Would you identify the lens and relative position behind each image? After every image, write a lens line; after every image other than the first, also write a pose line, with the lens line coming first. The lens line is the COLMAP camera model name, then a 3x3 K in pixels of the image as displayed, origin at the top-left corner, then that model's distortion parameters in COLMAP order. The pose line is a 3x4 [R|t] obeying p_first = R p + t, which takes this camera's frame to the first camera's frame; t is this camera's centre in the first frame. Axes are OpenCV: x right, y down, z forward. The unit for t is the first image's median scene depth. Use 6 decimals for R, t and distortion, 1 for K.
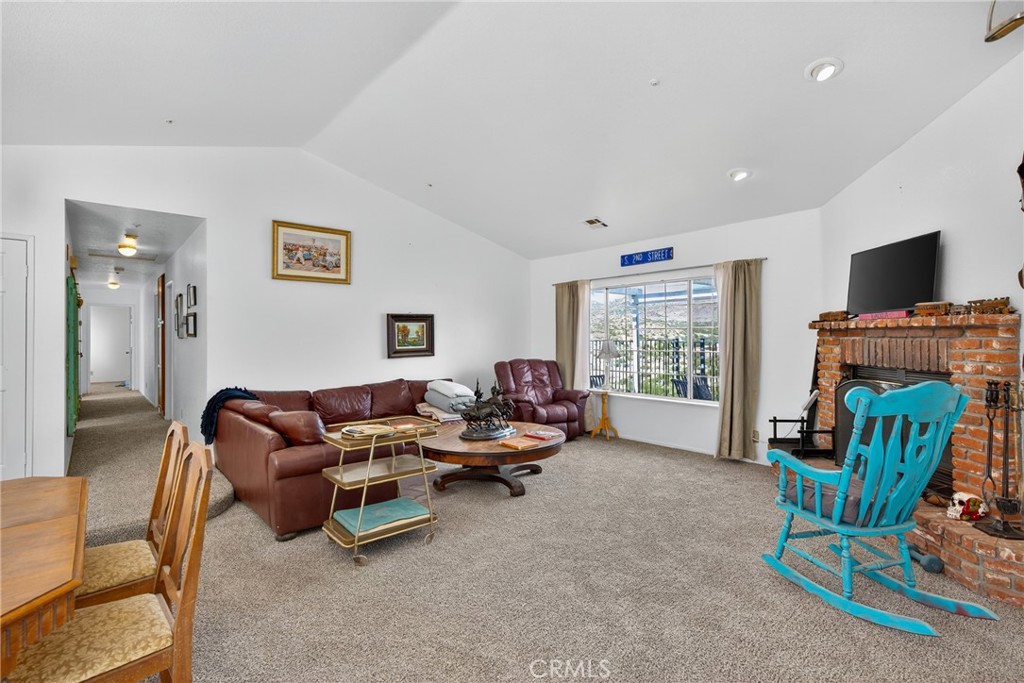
lens RADIAL K [[467.1, 0, 516.6], [0, 467.1, 341.0], [0, 0, 1]] dist [-0.001100, 0.001032]
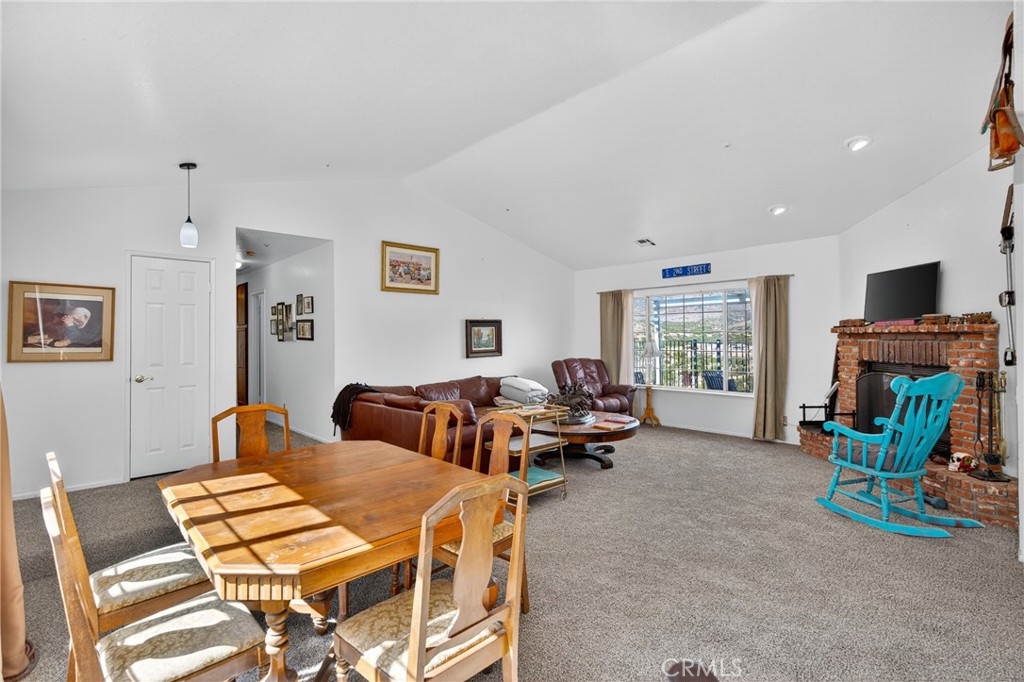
lens RADIAL K [[467.1, 0, 518.9], [0, 467.1, 339.7], [0, 0, 1]] dist [-0.001100, 0.001032]
pose [[0.999161, -0.003053, 0.040832, -0.239313], [0.003162, 0.999992, -0.002608, -0.006439], [-0.040823, 0.002735, 0.999163, -0.195576]]
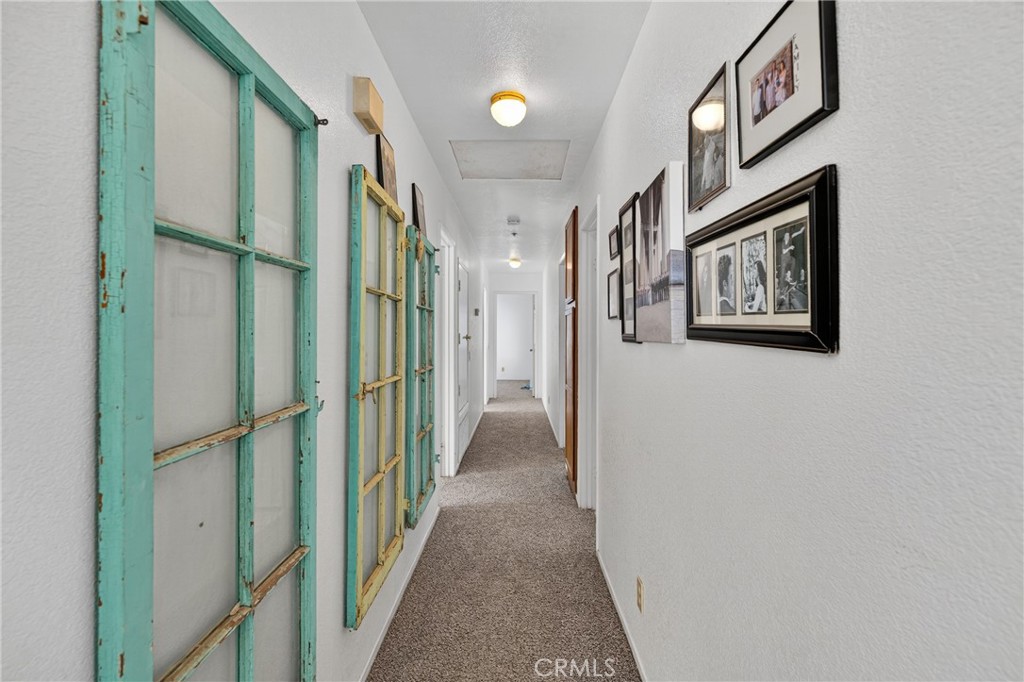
lens RADIAL K [[467.1, 0, 512.6], [0, 467.1, 332.8], [0, 0, 1]] dist [-0.001100, 0.001032]
pose [[0.730871, 0.005792, -0.682491, -0.712423], [-0.005874, 0.999980, 0.002196, -0.015677], [0.682491, 0.002404, 0.730890, 0.905639]]
